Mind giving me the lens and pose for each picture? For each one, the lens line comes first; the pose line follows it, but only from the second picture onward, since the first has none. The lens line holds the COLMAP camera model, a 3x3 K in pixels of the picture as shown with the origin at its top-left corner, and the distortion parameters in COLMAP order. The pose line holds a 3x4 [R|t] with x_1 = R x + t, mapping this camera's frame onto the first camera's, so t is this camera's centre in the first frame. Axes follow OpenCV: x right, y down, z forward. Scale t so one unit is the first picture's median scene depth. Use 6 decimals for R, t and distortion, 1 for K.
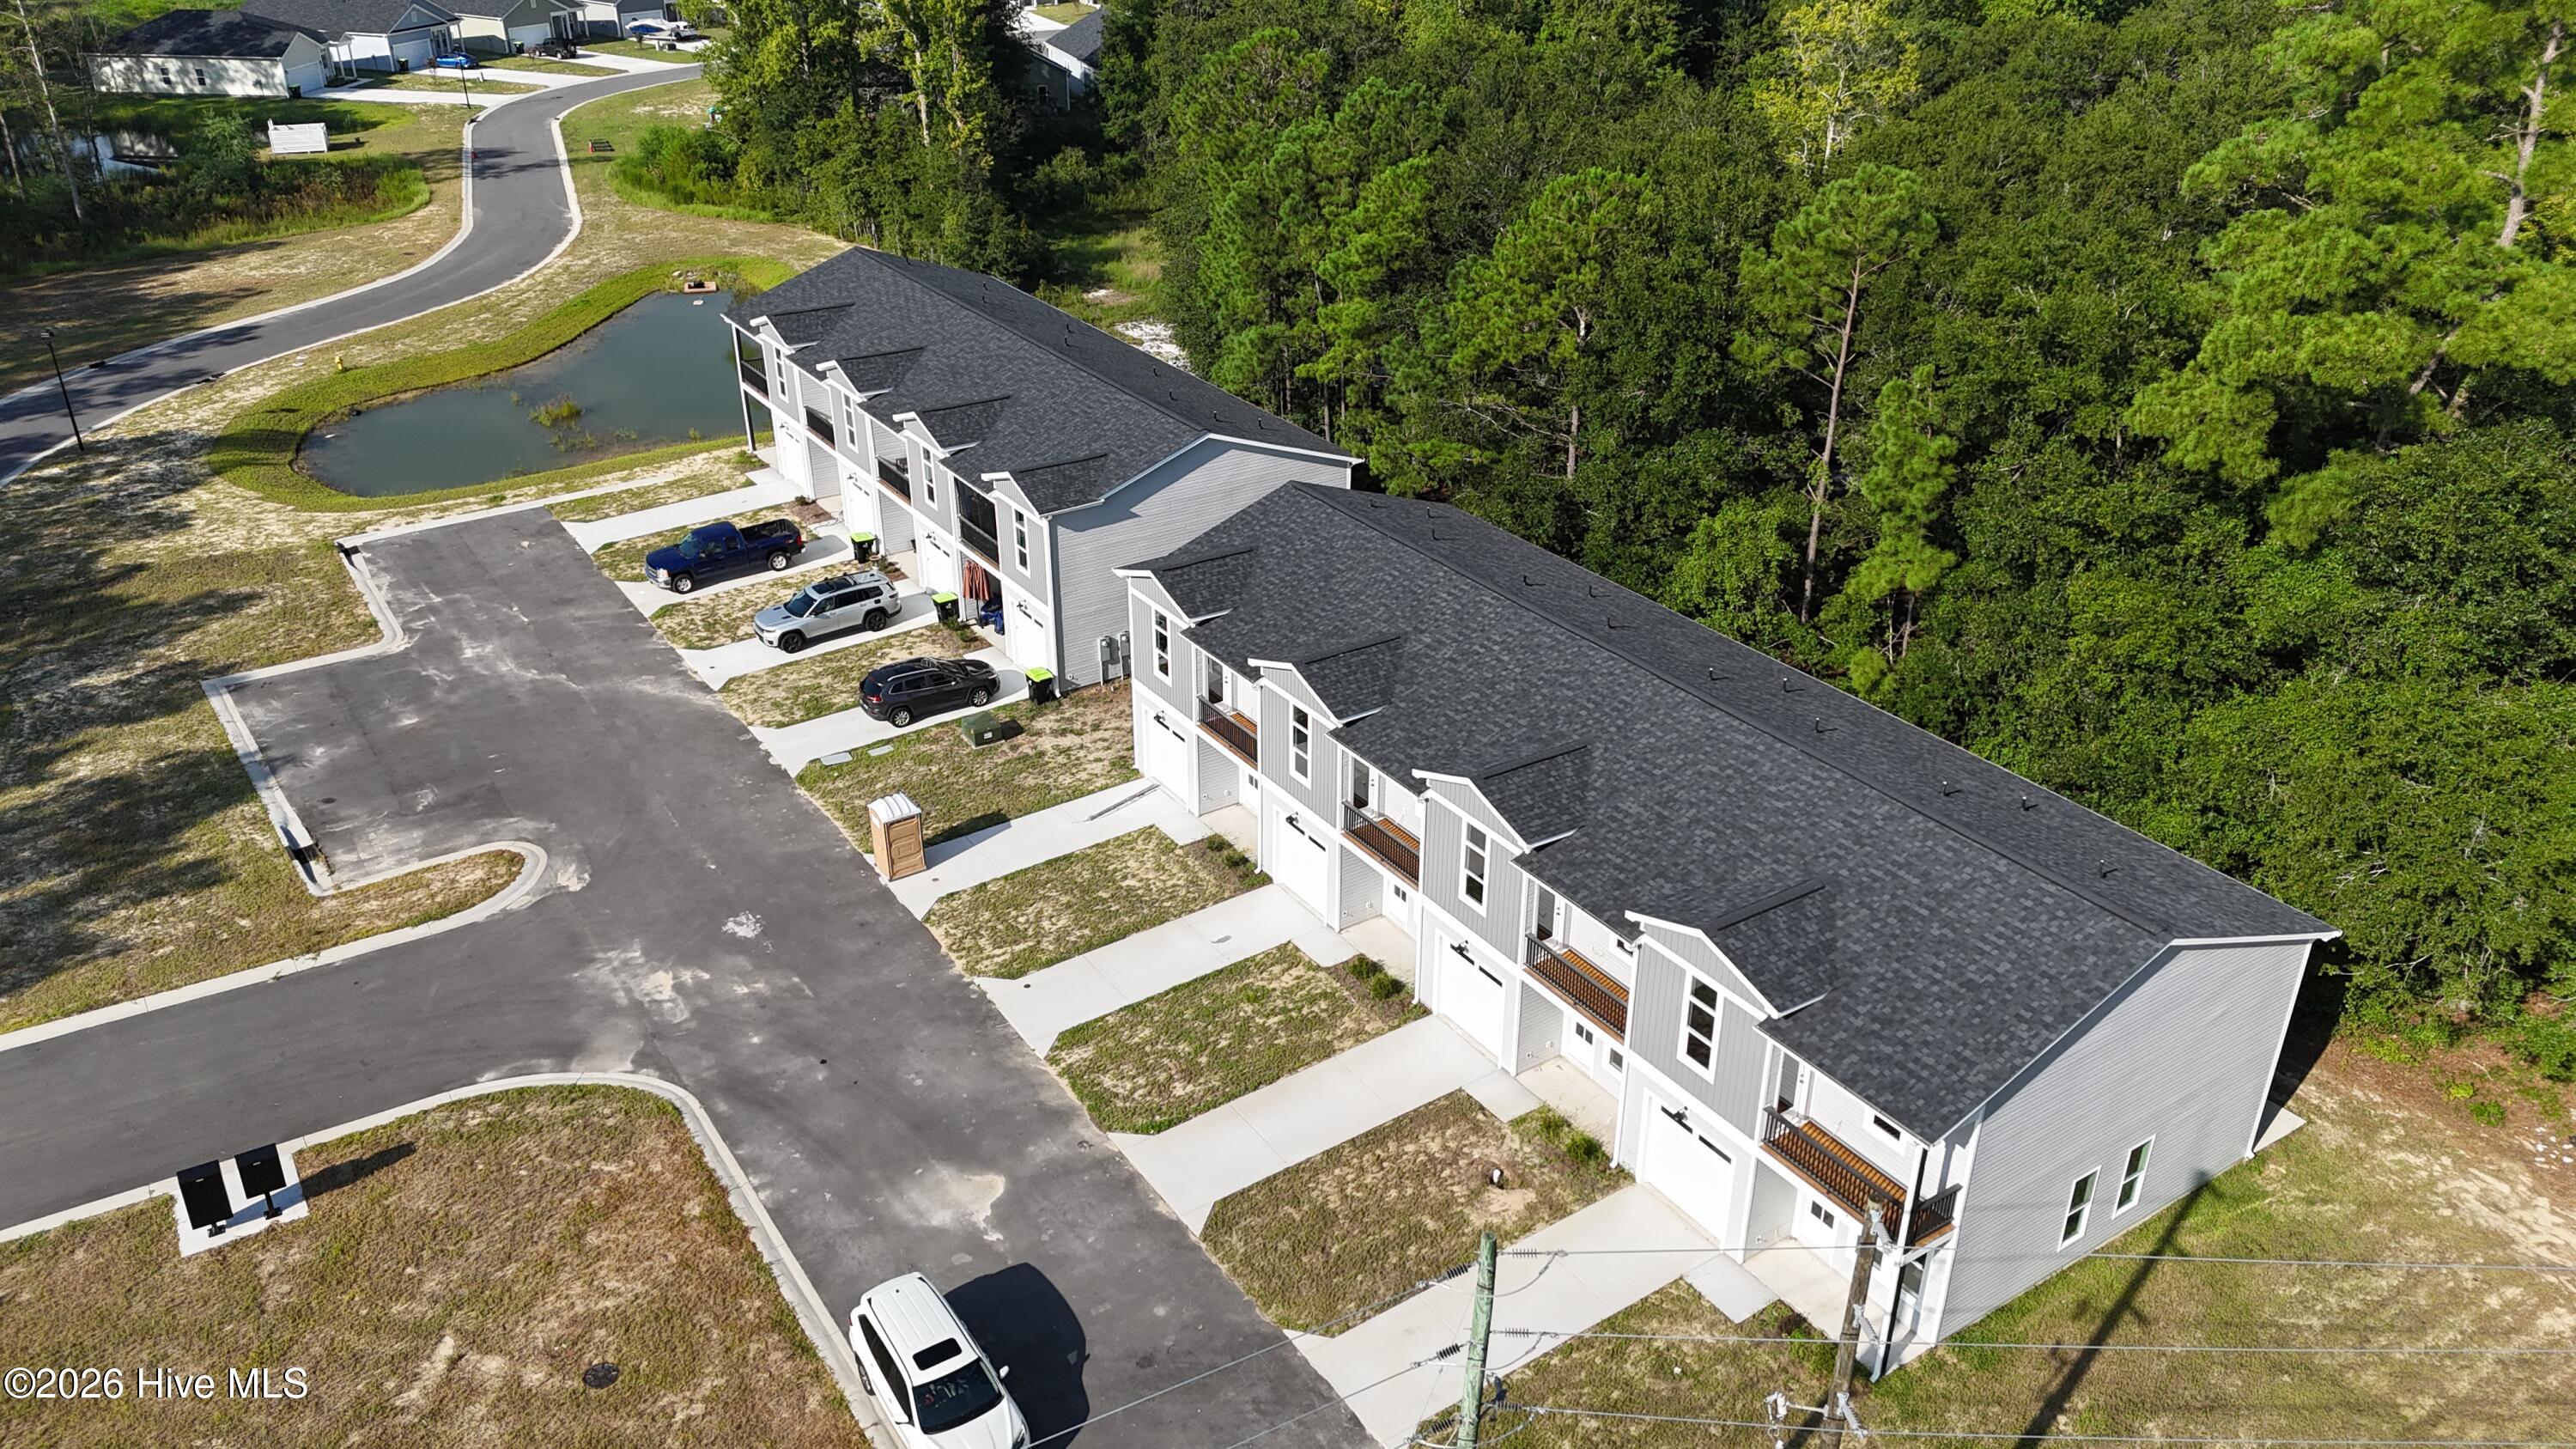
lens RADIAL K [[1879.9, 0, 1288.0], [0, 1879.9, 724.5], [0, 0, 1]] dist [0.079952, -0.077042]
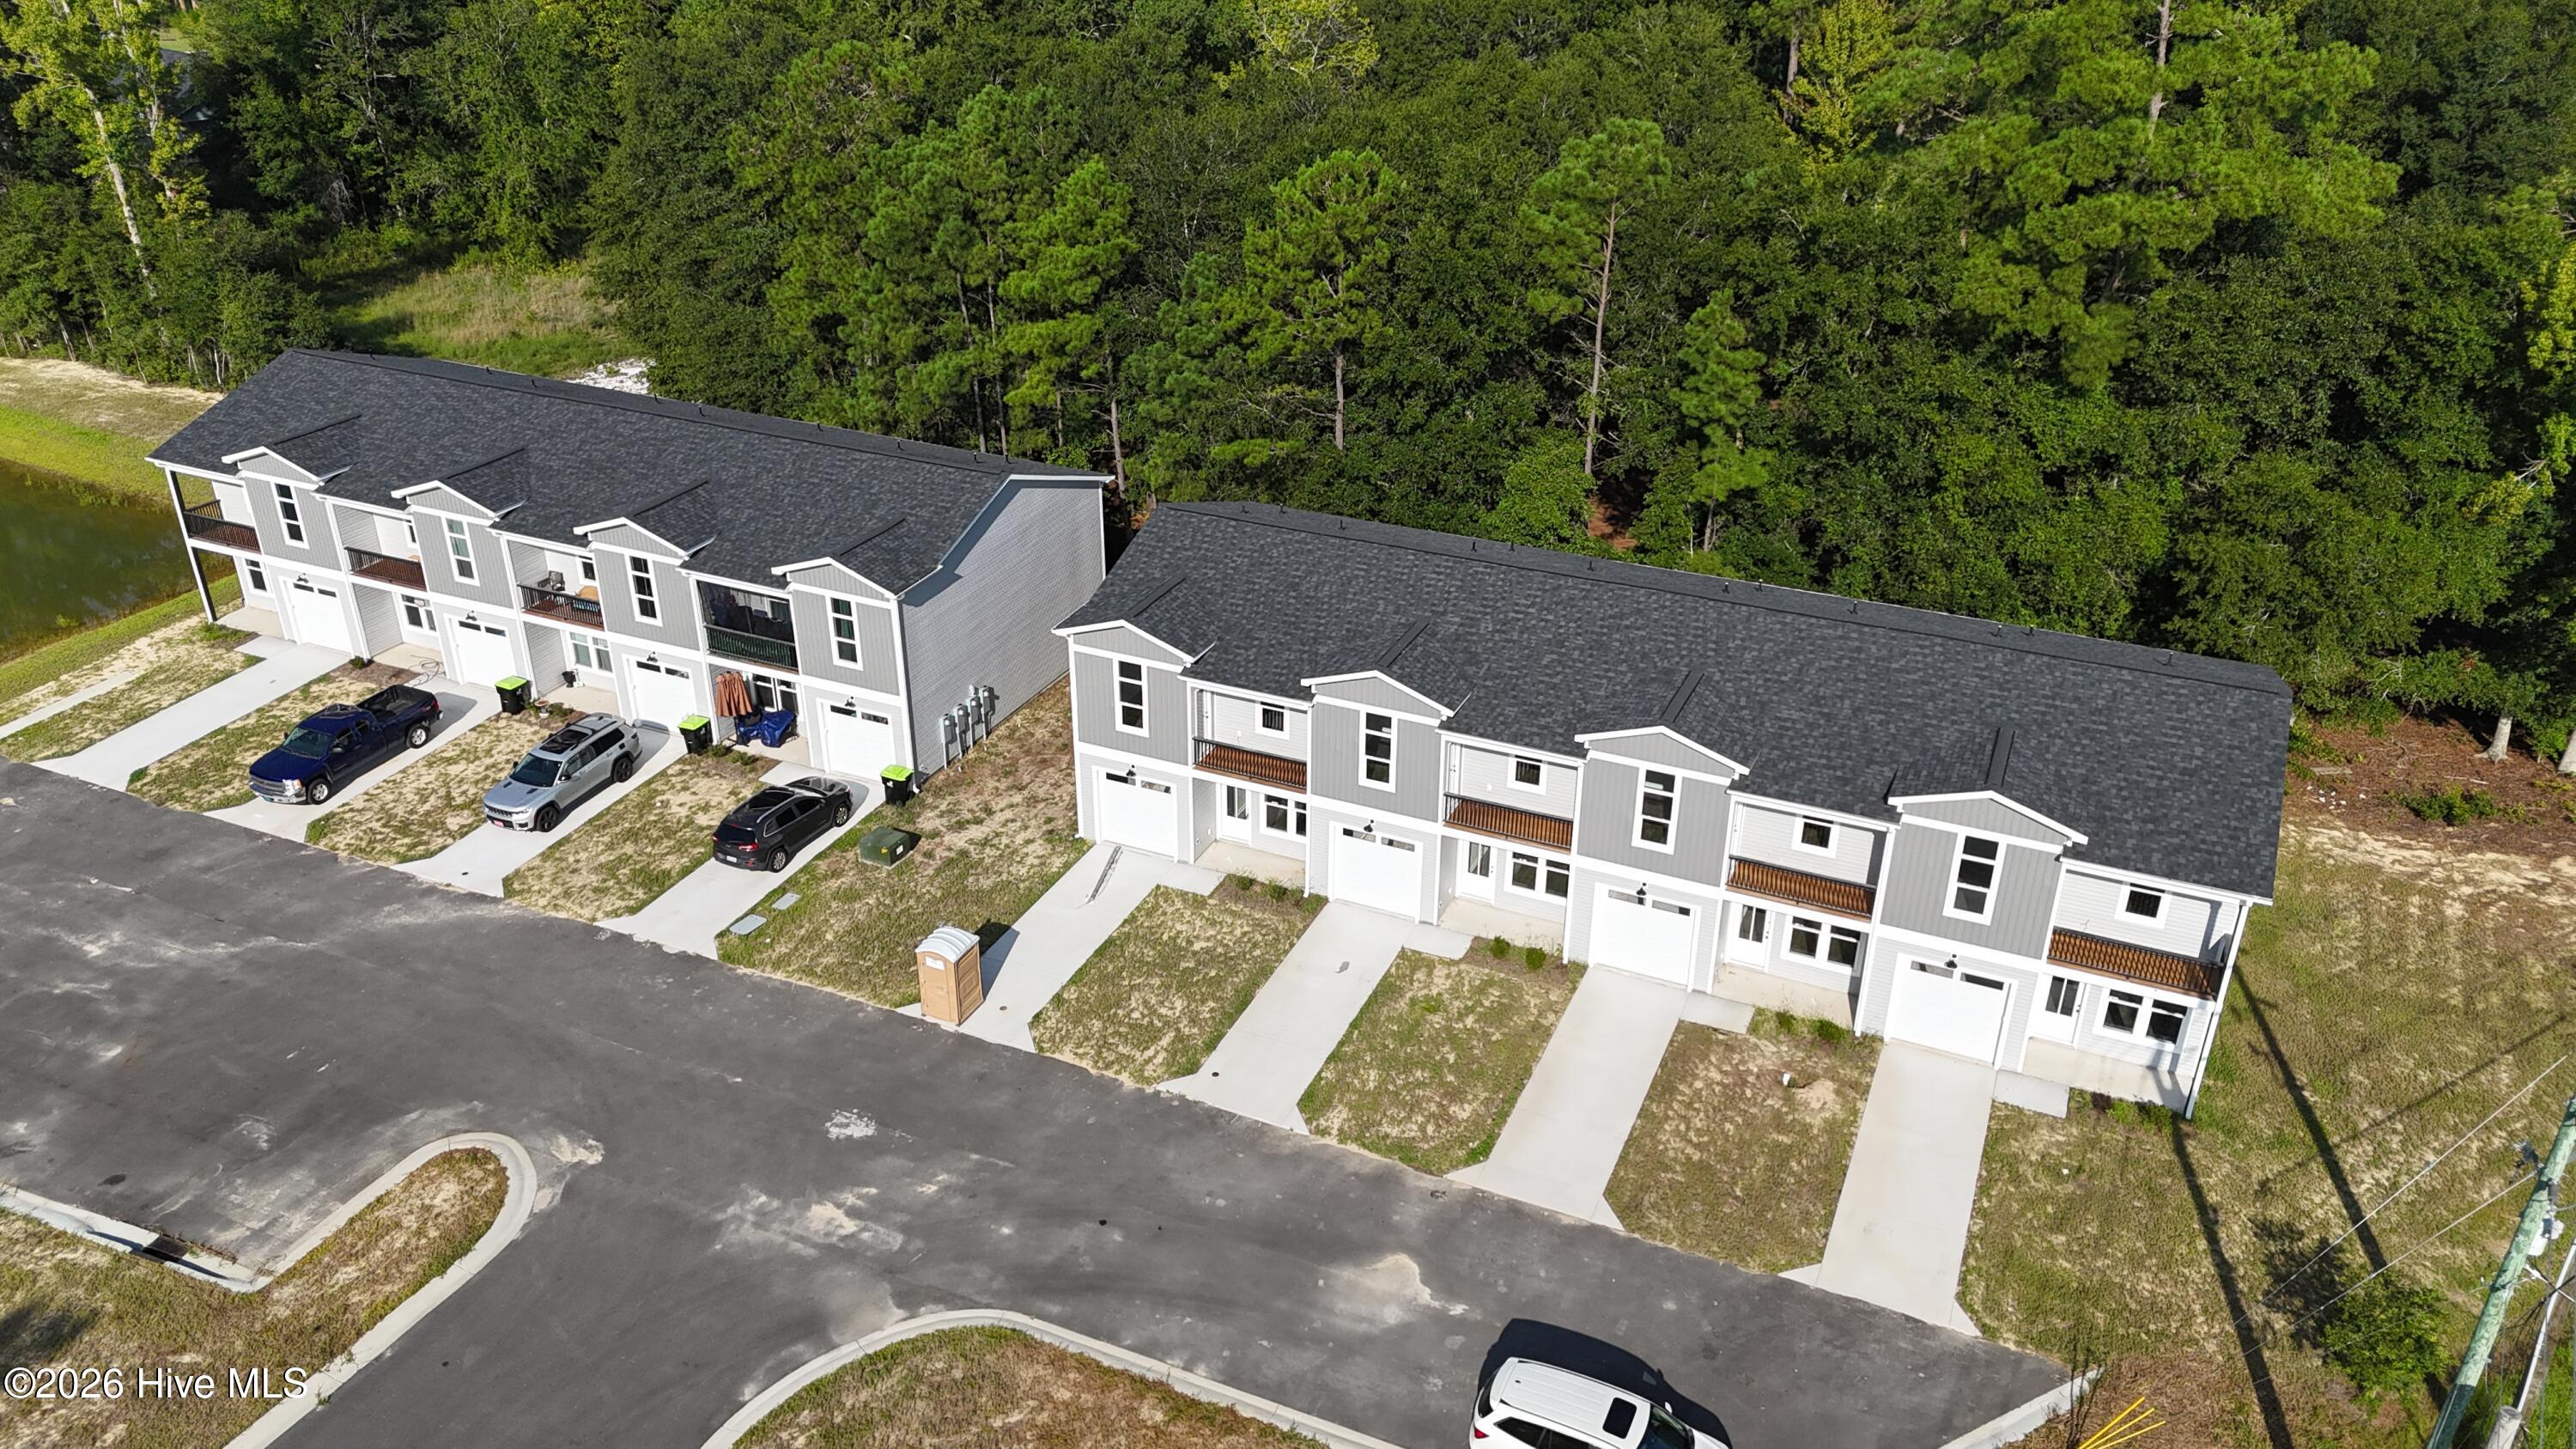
lens RADIAL K [[1879.9, 0, 1288.0], [0, 1879.9, 724.5], [0, 0, 1]] dist [0.079952, -0.077042]
pose [[0.847838, -0.243788, 0.470892, -0.399323], [0.242850, 0.967959, 0.063878, -0.062338], [-0.471376, 0.060198, 0.879875, 0.124831]]
